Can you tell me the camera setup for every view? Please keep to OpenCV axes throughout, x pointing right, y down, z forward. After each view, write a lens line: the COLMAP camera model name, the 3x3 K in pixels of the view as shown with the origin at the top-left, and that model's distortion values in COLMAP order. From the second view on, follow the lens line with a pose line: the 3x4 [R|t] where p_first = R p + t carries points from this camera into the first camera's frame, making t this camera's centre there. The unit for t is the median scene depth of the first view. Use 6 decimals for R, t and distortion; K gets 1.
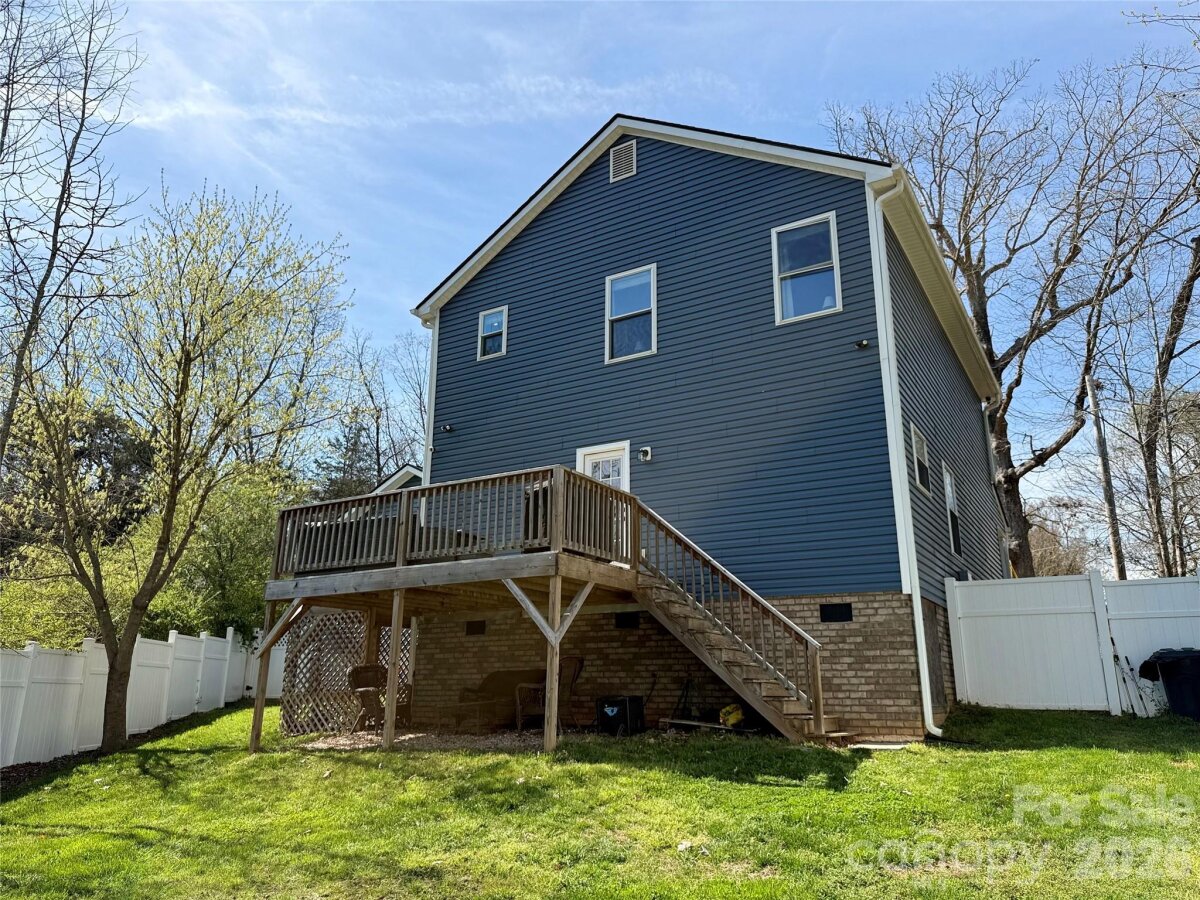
lens RADIAL K [[832.3, 0, 605.8], [0, 832.3, 450.5], [0, 0, 1]] dist [0.118487, -0.176128]
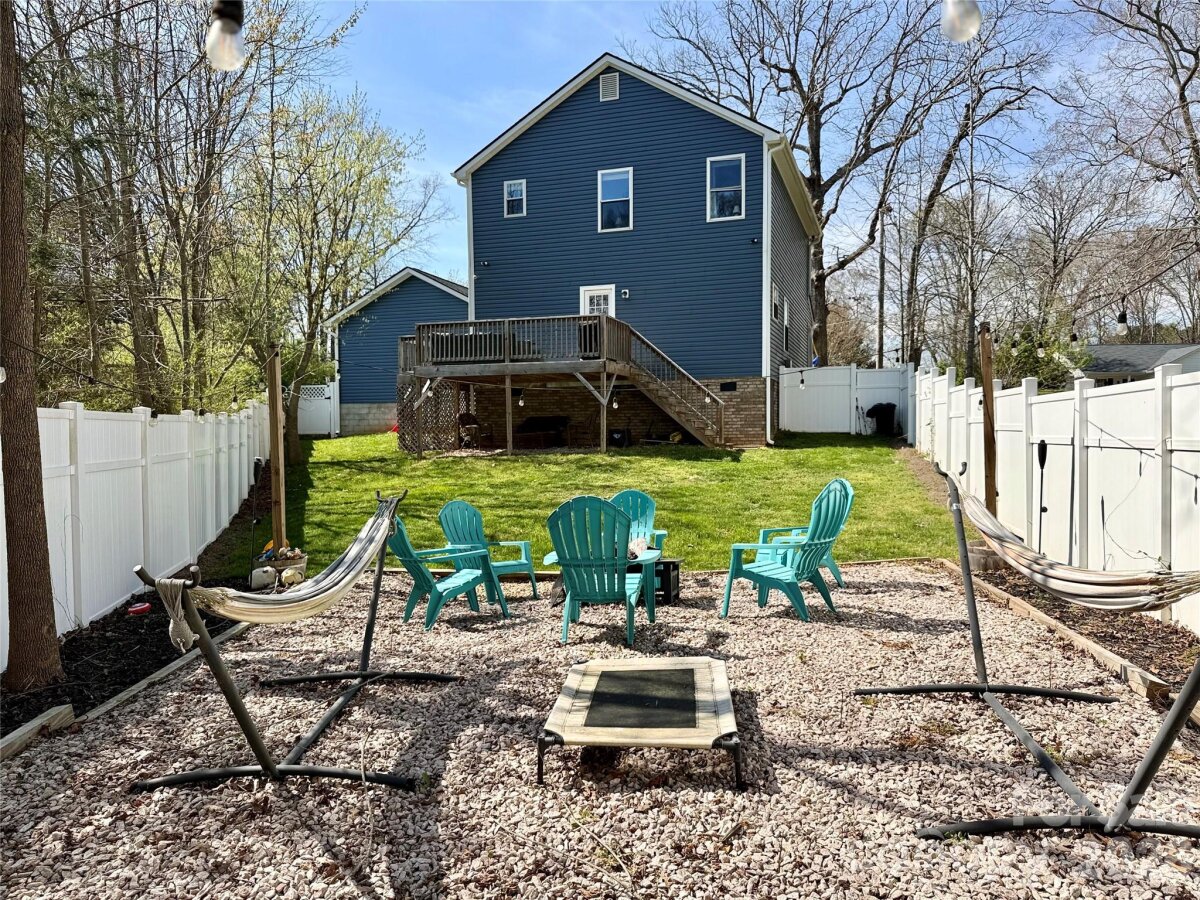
lens RADIAL K [[832.3, 0, 605.8], [0, 832.3, 450.5], [0, 0, 1]] dist [0.118487, -0.176128]
pose [[0.978722, -0.014710, 0.204661, -0.348209], [-0.047701, 0.953790, 0.296665, -0.196206], [-0.199567, -0.300115, 0.932794, -0.688257]]
